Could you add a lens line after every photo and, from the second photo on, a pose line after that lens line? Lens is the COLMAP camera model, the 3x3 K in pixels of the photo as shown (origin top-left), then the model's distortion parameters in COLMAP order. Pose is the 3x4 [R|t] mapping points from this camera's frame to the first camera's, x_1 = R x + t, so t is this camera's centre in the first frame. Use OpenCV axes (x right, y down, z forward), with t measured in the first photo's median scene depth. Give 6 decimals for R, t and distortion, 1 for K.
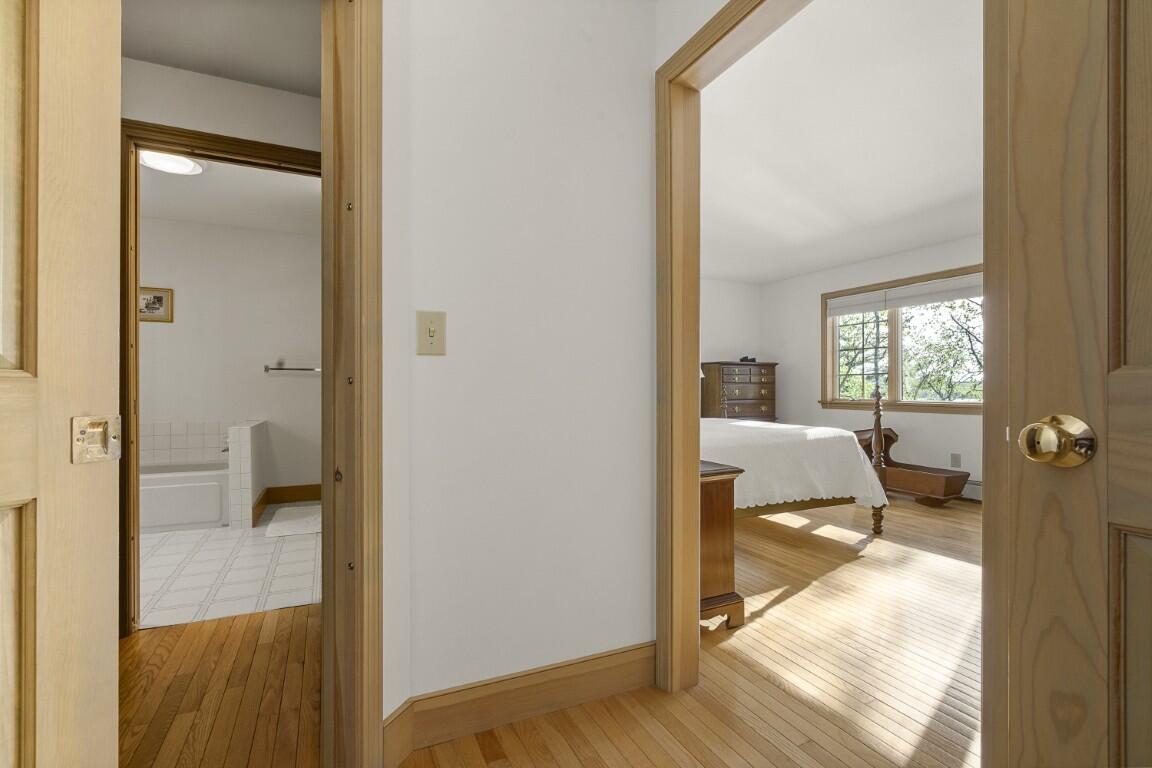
lens RADIAL K [[524.0, 0, 573.9], [0, 524.0, 384.8], [0, 0, 1]] dist [-0.003474, 0.001435]
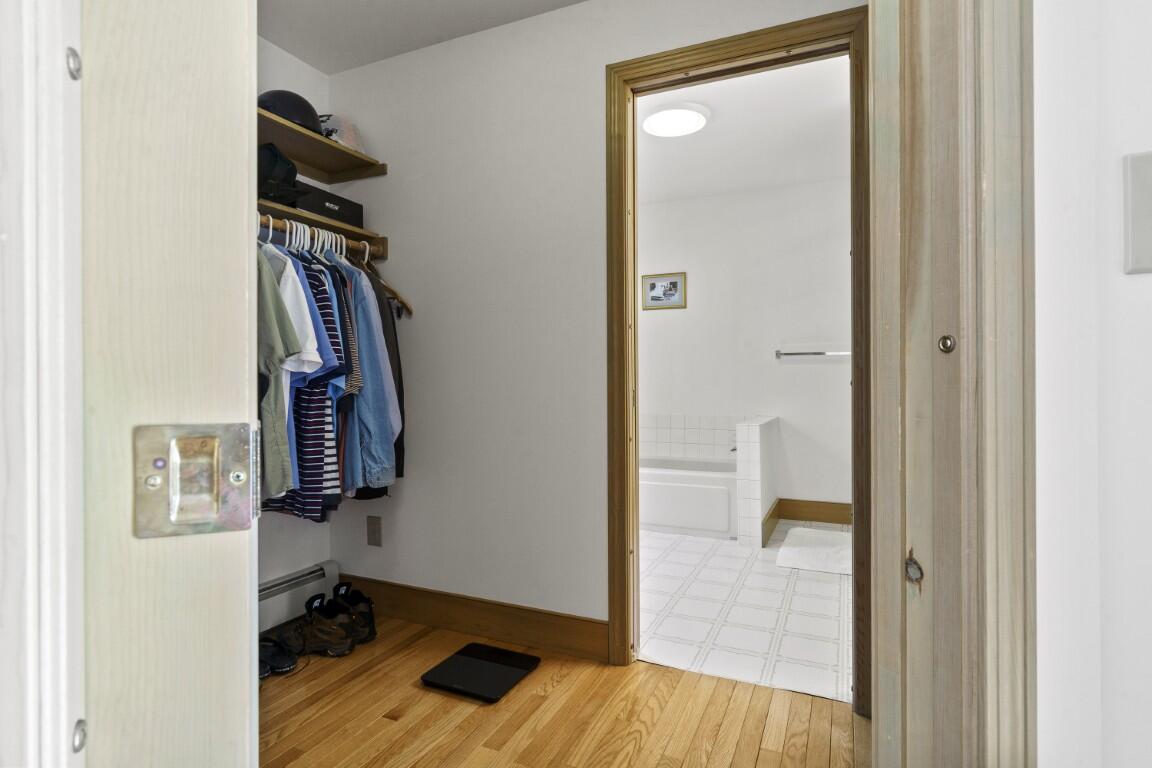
lens RADIAL K [[587.1, 0, 576.0], [0, 587.1, 384.0], [0, 0, 1]] dist [-0.008961, -0.001534]
pose [[0.646174, 0.002093, -0.763187, -0.156644], [0.007709, 0.999927, 0.009269, 0.009340], [0.763151, -0.011873, 0.646111, 0.286979]]
